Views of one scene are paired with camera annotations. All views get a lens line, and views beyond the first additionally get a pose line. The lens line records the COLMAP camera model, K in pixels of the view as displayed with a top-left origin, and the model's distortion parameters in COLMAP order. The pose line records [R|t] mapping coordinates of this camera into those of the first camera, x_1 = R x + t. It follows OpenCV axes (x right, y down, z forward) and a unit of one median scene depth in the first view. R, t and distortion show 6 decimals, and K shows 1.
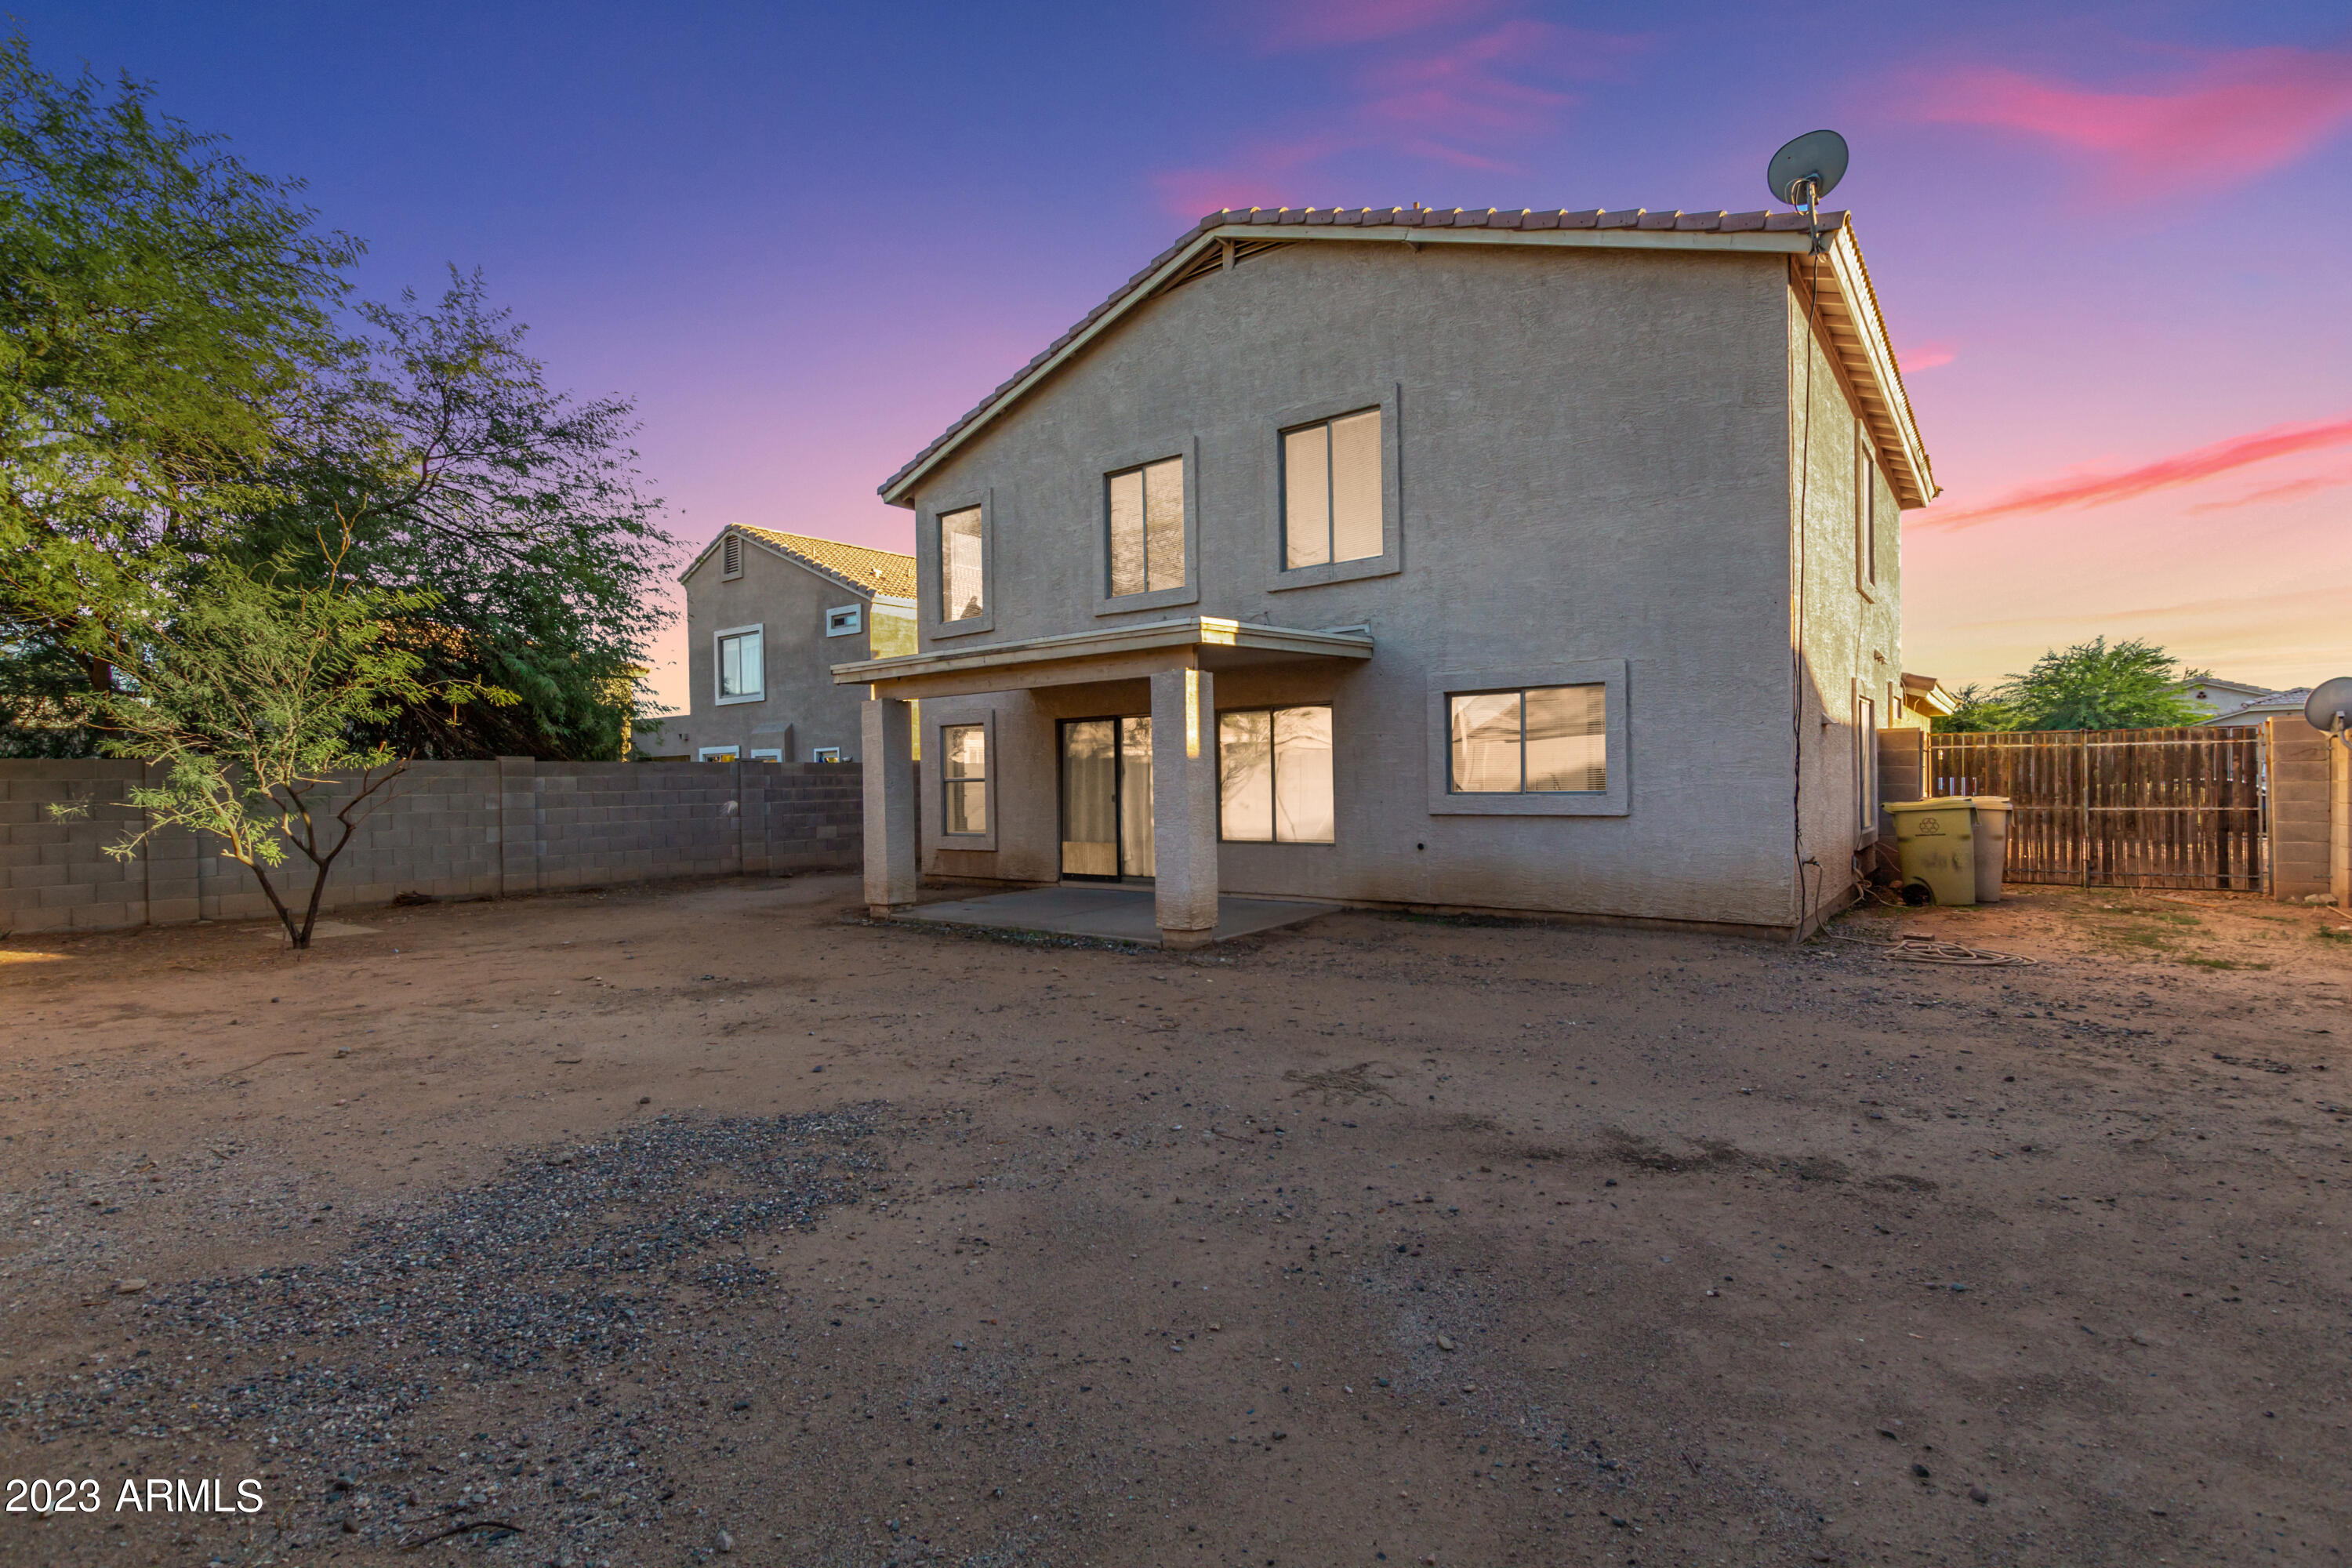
lens RADIAL K [[1088.9, 0, 1172.8], [0, 1088.9, 787.0], [0, 0, 1]] dist [-0.005532, -0.002653]
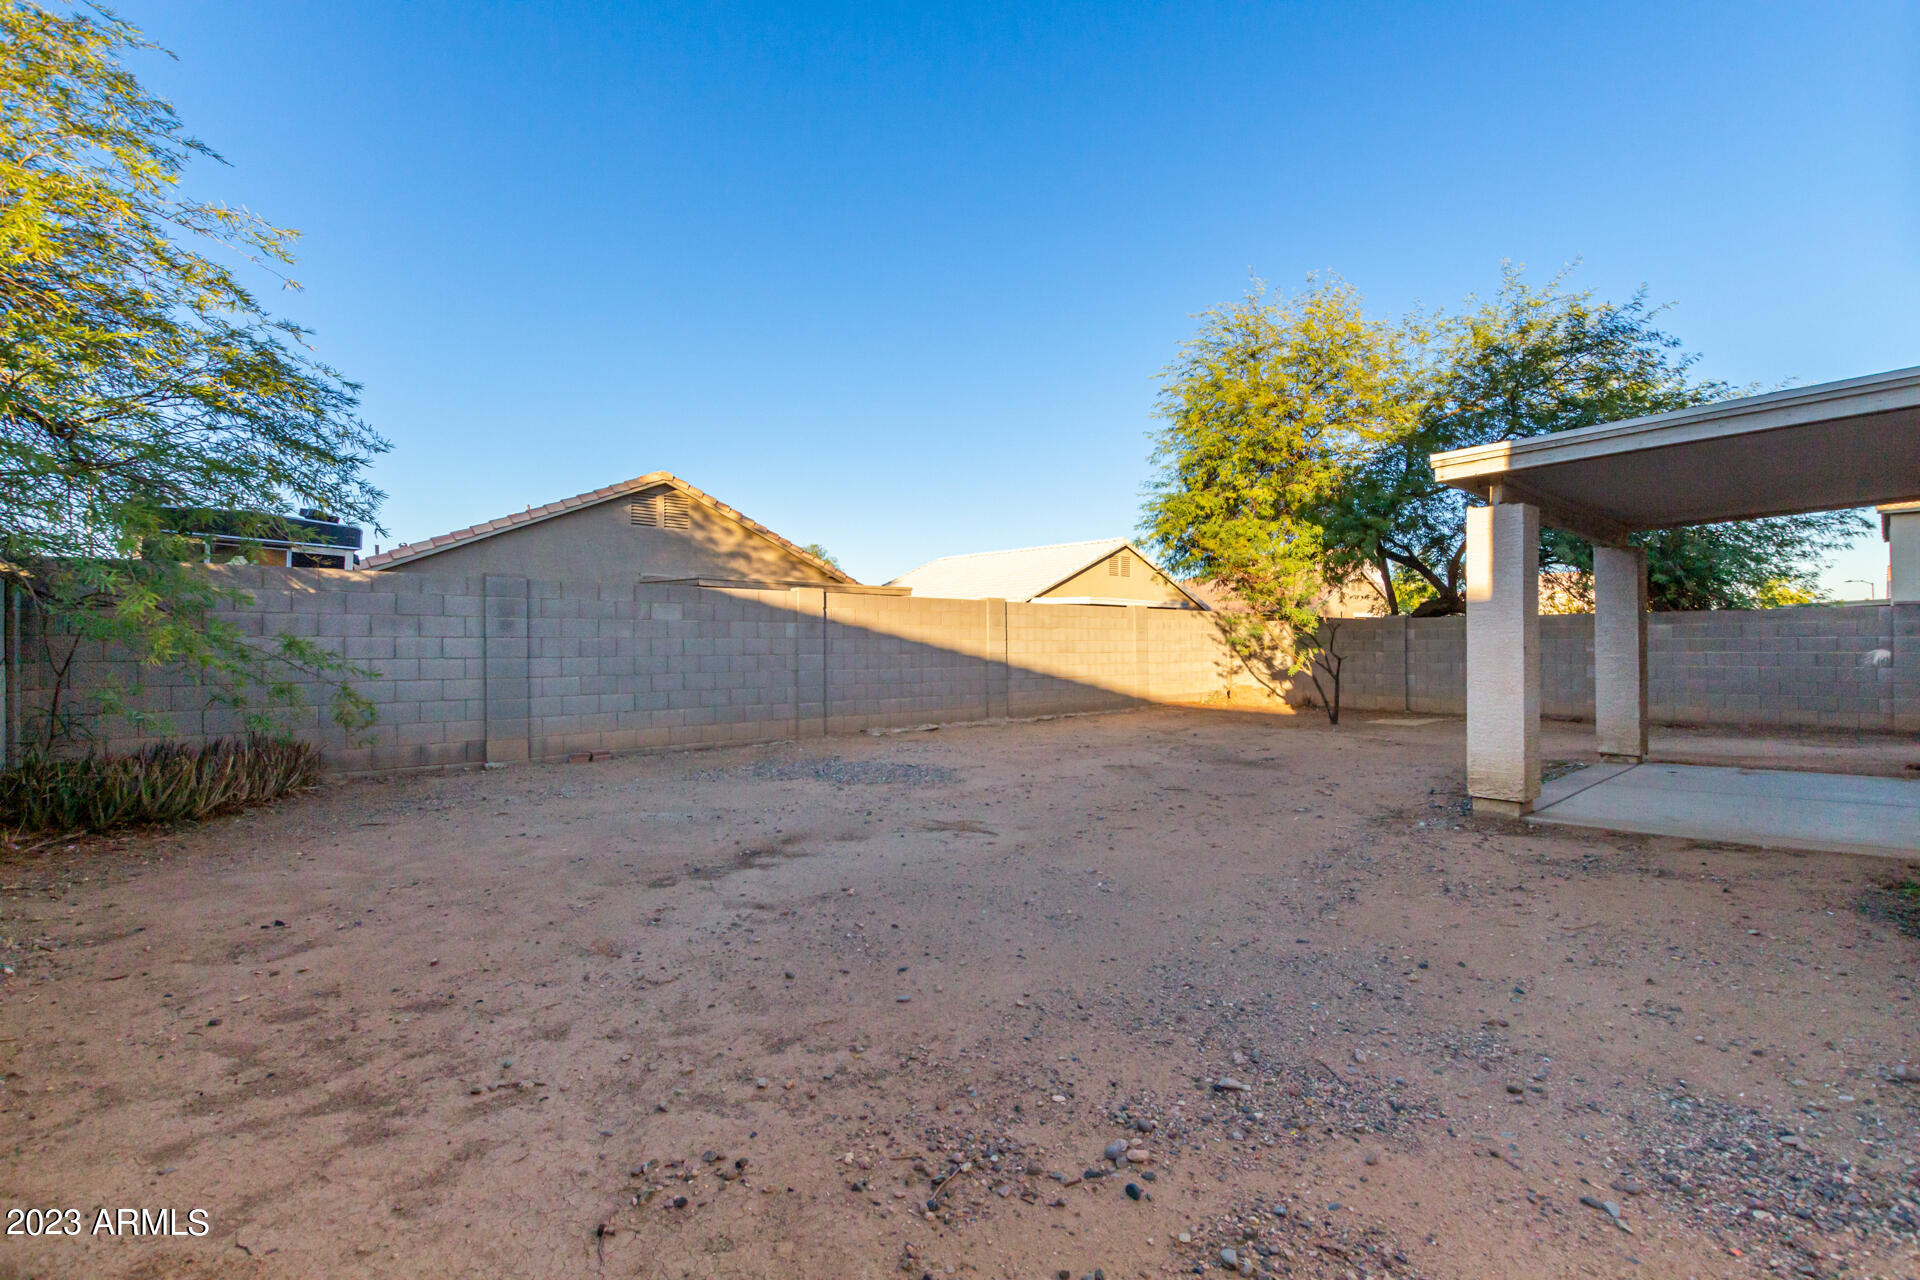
lens RADIAL K [[888.9, 0, 958.6], [0, 888.9, 642.1], [0, 0, 1]] dist [-0.005532, -0.002653]
pose [[-0.146569, 0.012673, -0.989119, 1.649000], [0.000577, 0.999919, 0.012725, -0.012008], [0.989200, 0.001294, -0.146564, 1.399524]]
